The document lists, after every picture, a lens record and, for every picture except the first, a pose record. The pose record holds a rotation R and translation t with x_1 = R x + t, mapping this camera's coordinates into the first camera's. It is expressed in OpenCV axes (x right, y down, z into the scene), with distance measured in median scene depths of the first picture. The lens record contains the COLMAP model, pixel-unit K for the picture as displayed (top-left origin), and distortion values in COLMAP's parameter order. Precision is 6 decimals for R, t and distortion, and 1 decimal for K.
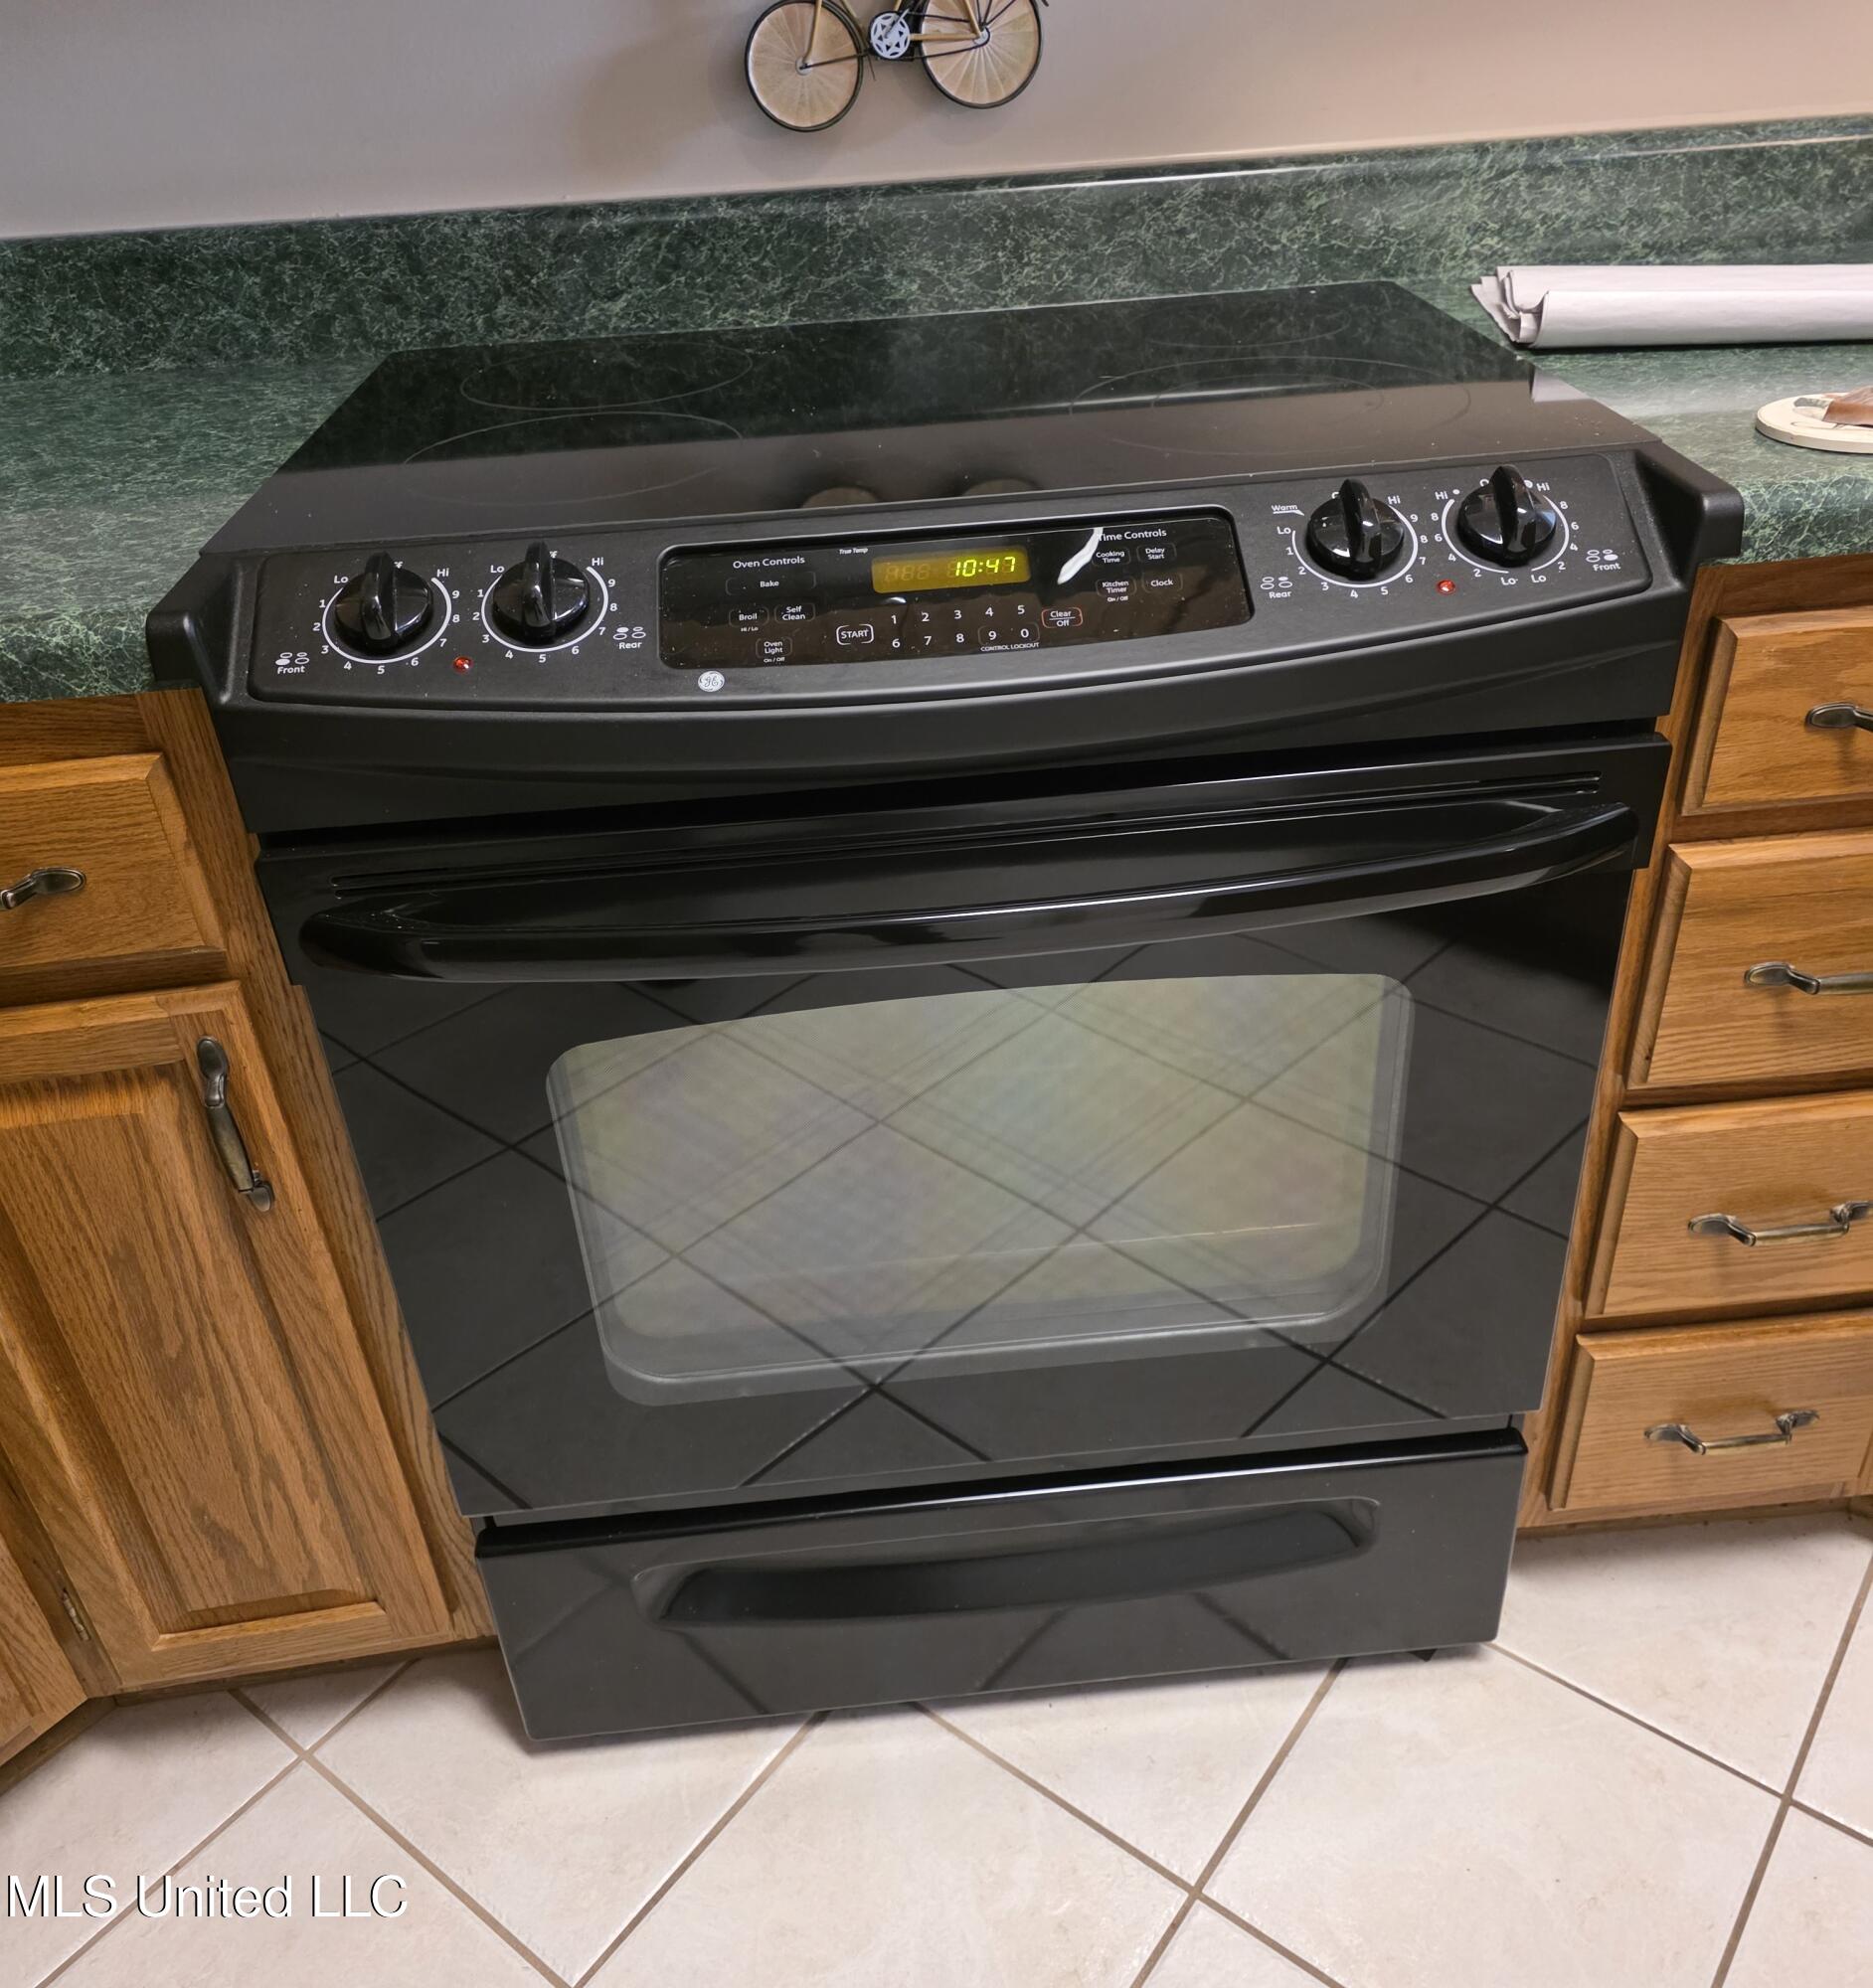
lens RADIAL K [[1656.0, 0, 942.6], [0, 1656.0, 980.2], [0, 0, 1]] dist [0.041976, -0.012829]
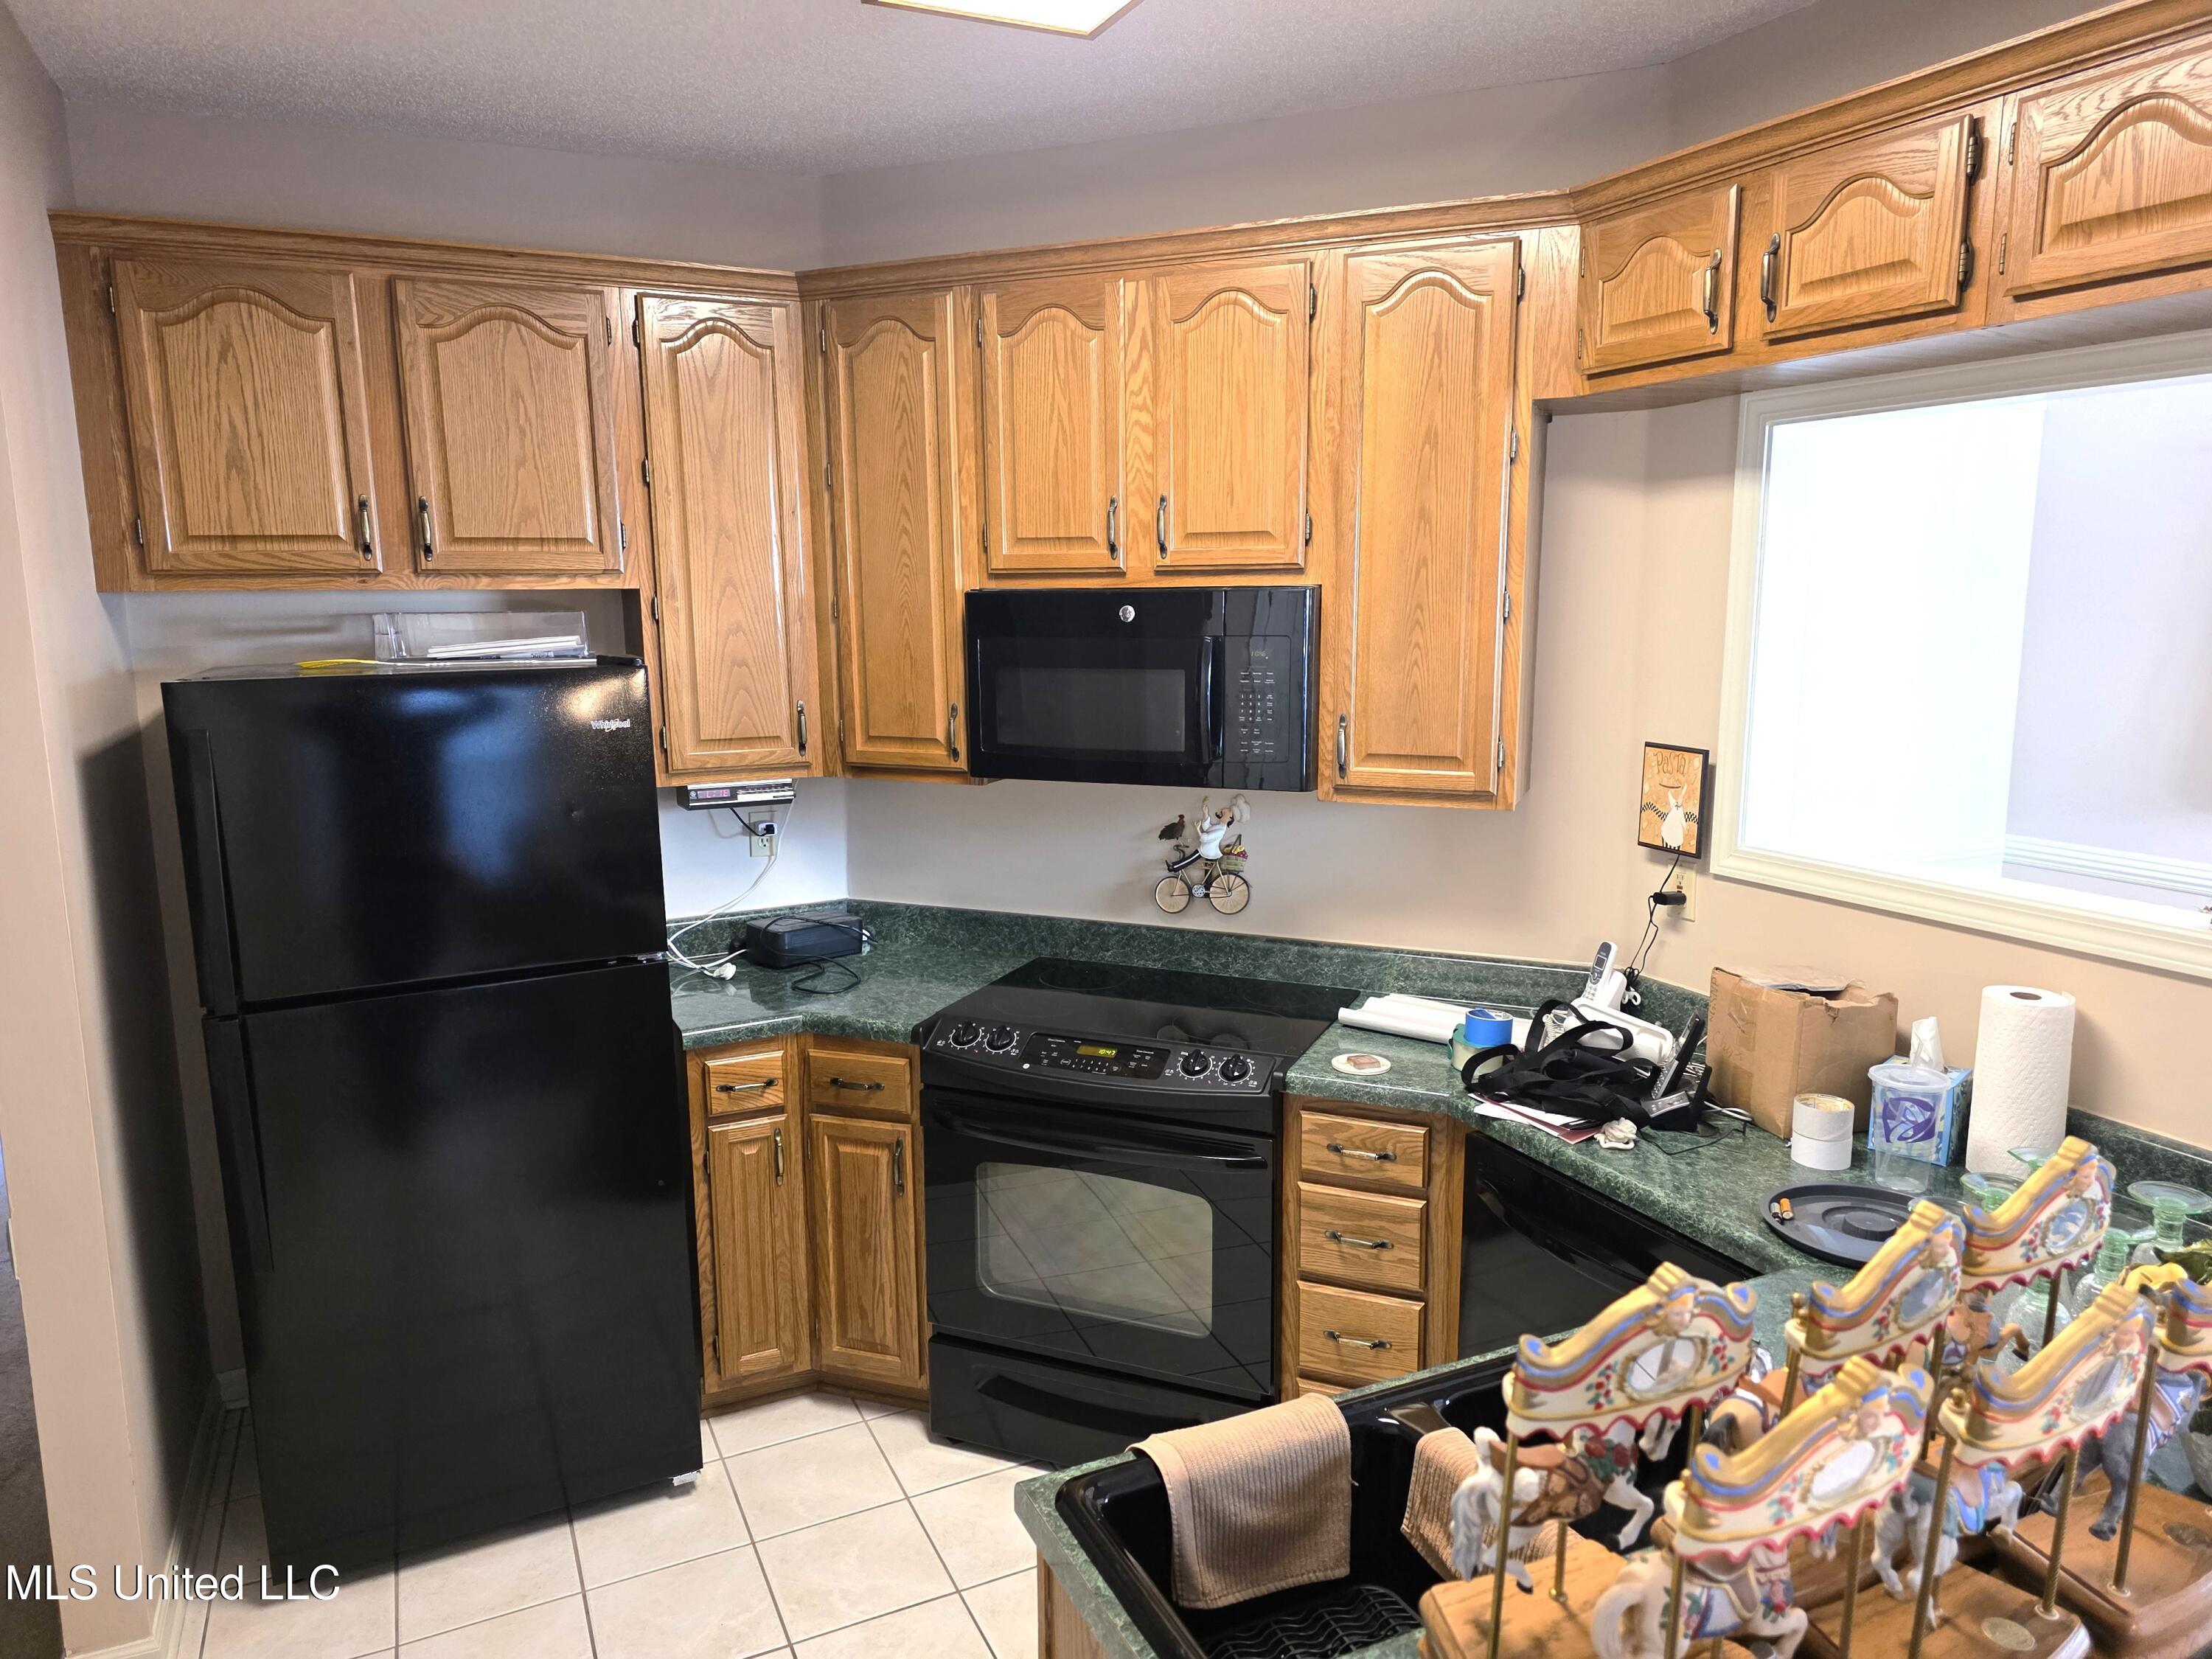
lens RADIAL K [[1473.9, 0, 1098.9], [0, 1473.9, 831.2], [0, 0, 1]] dist [0.037834, -0.040370]
pose [[0.882368, 0.122395, -0.454364, 1.185617], [-0.281976, 0.910547, -0.302313, 0.247624], [0.376718, 0.394871, 0.837950, -1.611879]]
